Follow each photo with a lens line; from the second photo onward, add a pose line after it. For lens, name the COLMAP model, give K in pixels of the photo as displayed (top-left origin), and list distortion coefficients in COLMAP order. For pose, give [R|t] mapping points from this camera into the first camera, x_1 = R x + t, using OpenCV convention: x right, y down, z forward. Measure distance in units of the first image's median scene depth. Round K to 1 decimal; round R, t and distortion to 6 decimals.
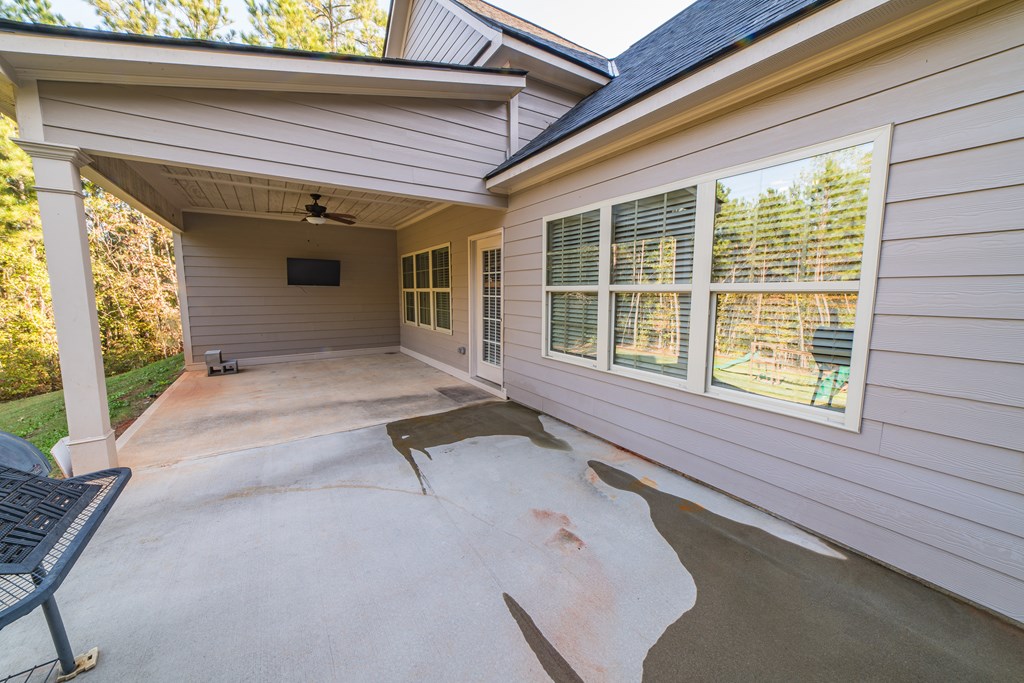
lens RADIAL K [[385.3, 0, 508.2], [0, 385.3, 339.5], [0, 0, 1]] dist [0.001938, 0.000311]
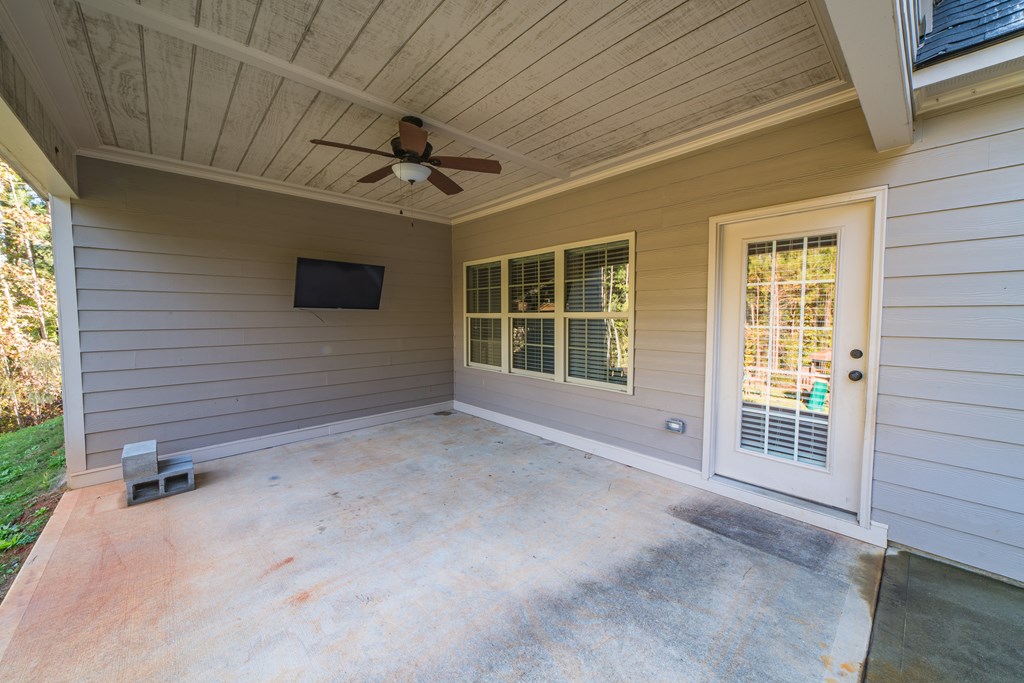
lens RADIAL K [[385.3, 0, 511.0], [0, 385.3, 337.3], [0, 0, 1]] dist [0.001938, 0.000311]
pose [[0.984190, -0.013884, 0.176573, -0.391810], [0.025557, 0.997622, -0.064007, -0.059685], [-0.175265, 0.067508, 0.982204, 0.438082]]
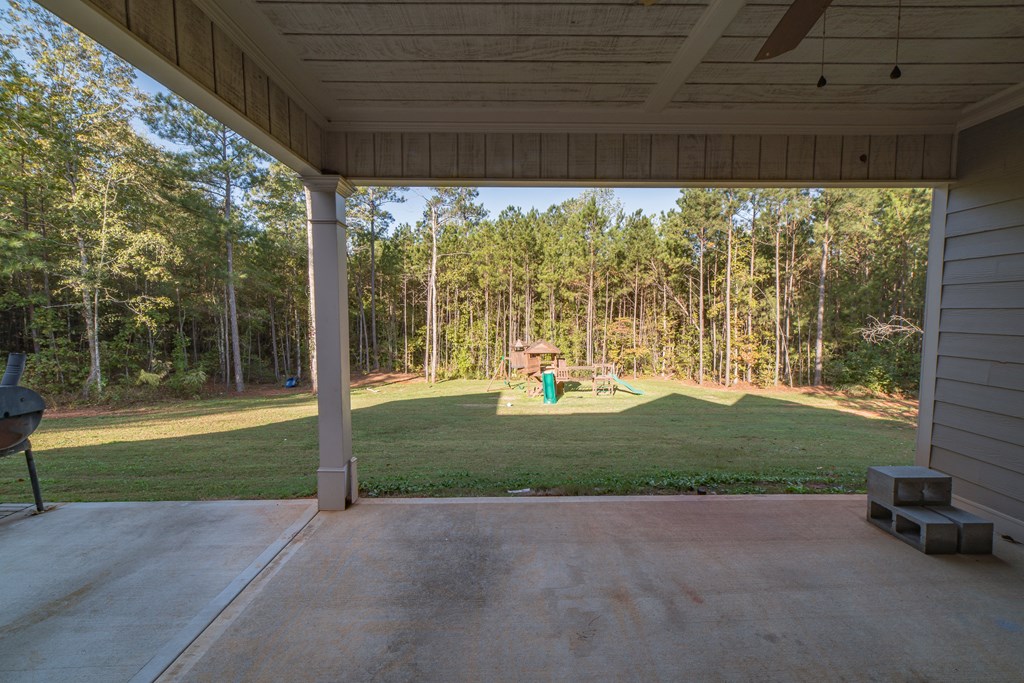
lens RADIAL K [[385.3, 0, 512.7], [0, 385.3, 340.7], [0, 0, 1]] dist [0.001938, 0.000311]
pose [[-0.517167, 0.061167, -0.853696, -0.215967], [-0.107623, 0.984878, 0.135763, -0.109826], [0.849091, 0.162090, -0.502763, 0.812407]]
